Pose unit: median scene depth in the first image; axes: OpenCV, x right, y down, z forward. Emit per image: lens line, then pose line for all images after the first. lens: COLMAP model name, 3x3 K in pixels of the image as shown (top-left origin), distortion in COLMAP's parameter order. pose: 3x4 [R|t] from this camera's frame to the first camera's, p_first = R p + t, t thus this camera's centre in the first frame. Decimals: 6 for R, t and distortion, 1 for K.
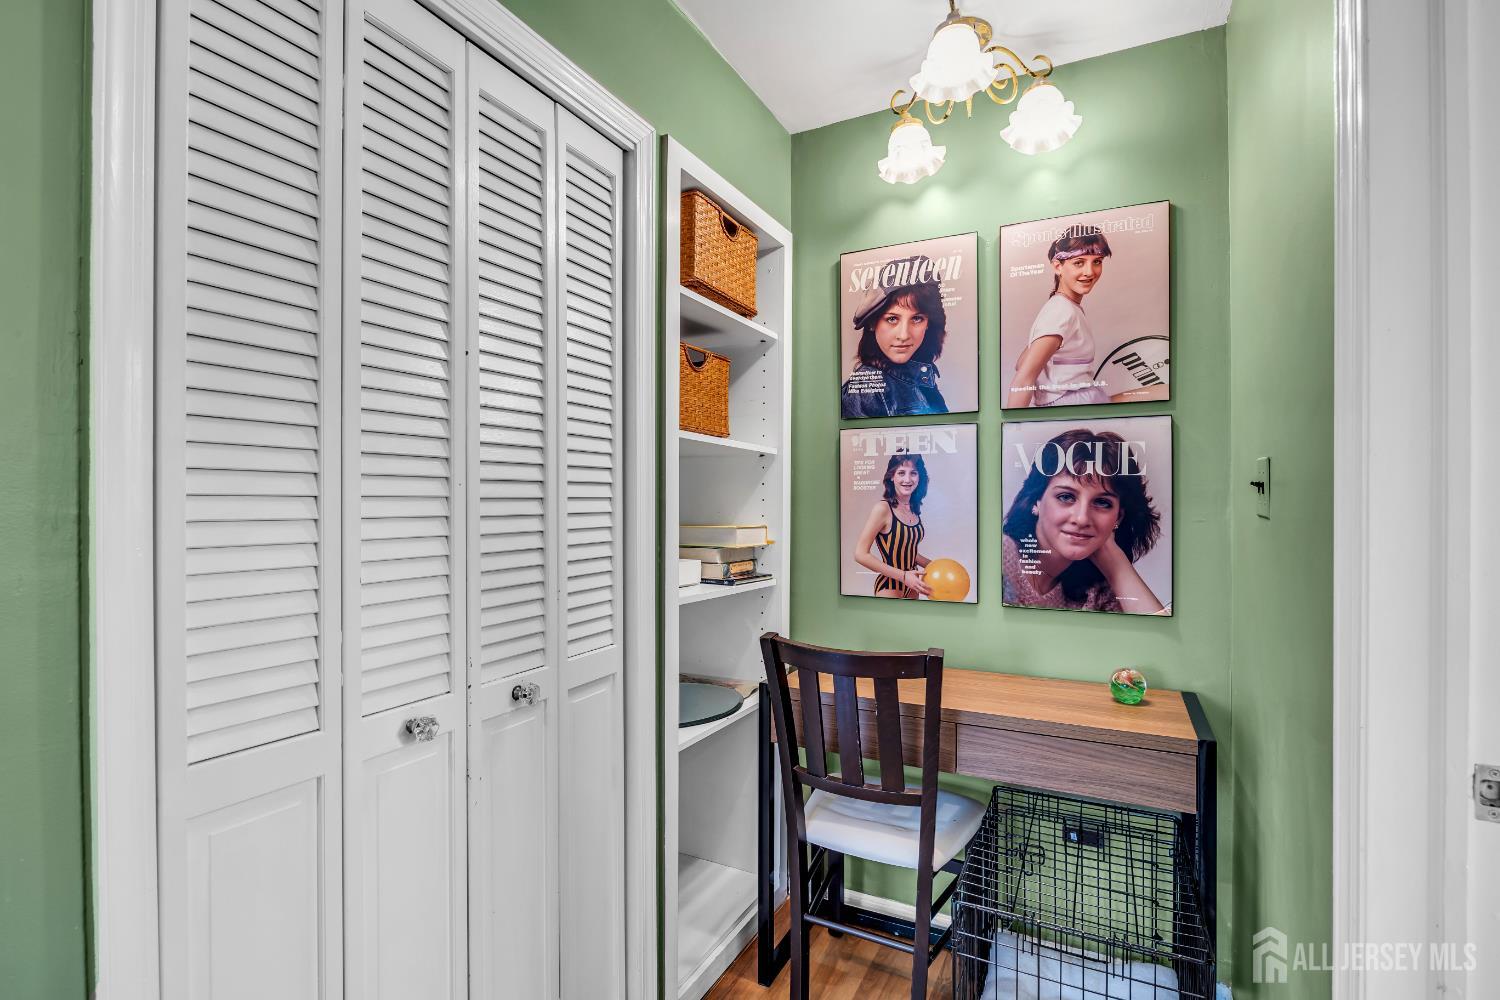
lens RADIAL K [[684.2, 0, 750.9], [0, 684.2, 505.2], [0, 0, 1]] dist [-0.017508, -0.000197]
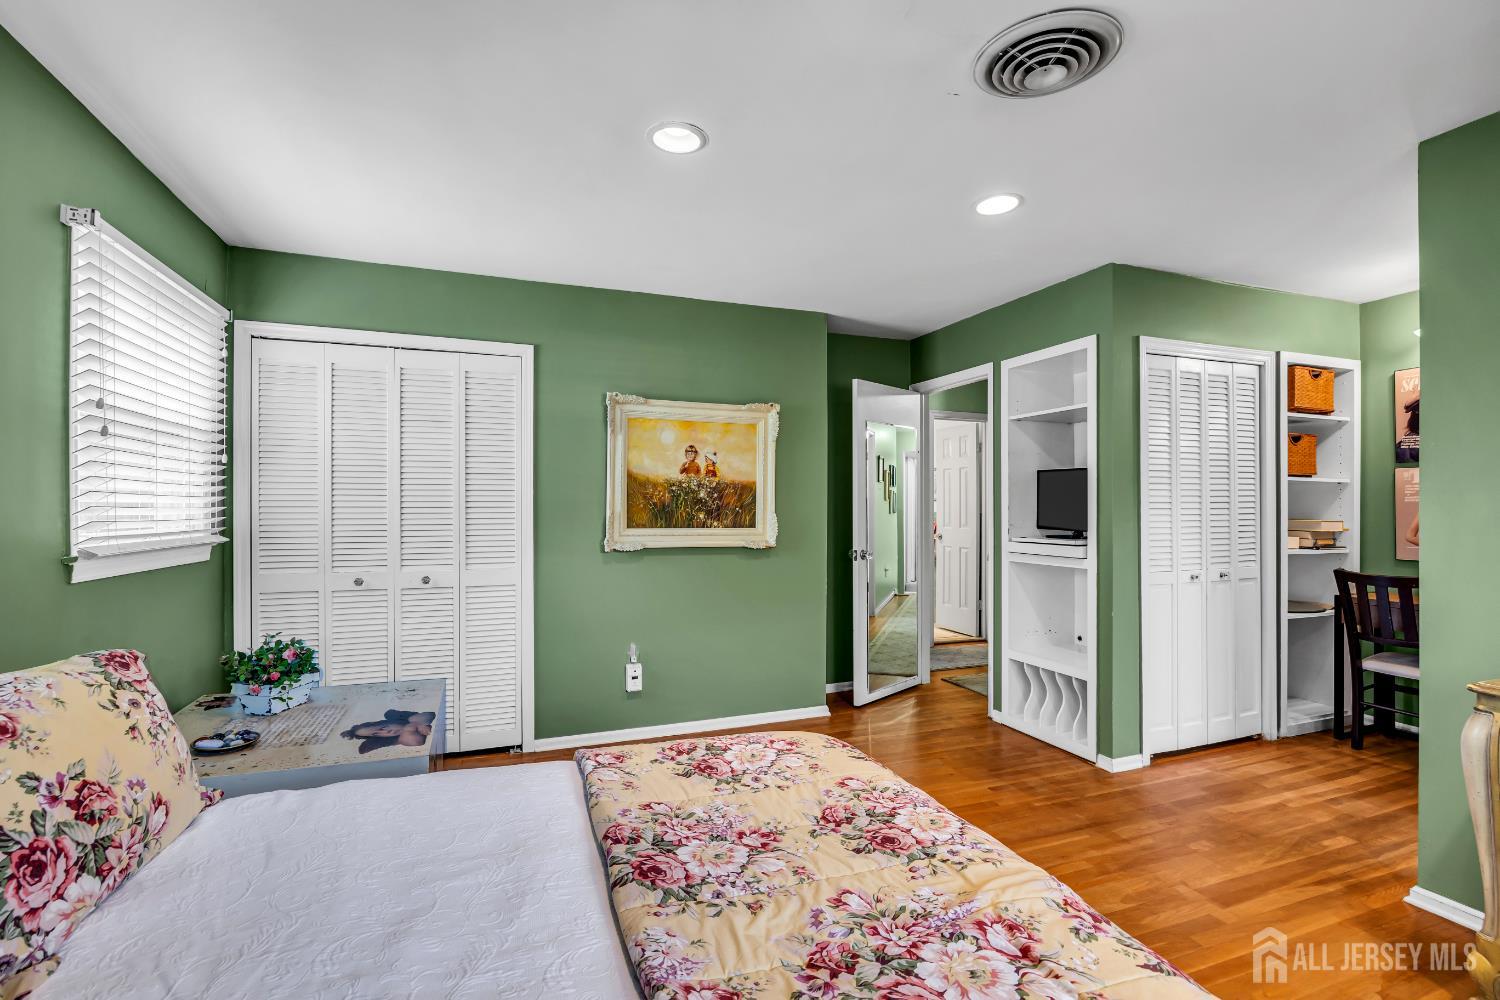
lens RADIAL K [[684.2, 0, 745.8], [0, 684.2, 498.9], [0, 0, 1]] dist [-0.017508, -0.000197]
pose [[0.733467, -0.003983, -0.679713, 0.094254], [0.001911, 0.999991, -0.003798, -0.030272], [0.679722, 0.001487, 0.733468, -1.724724]]
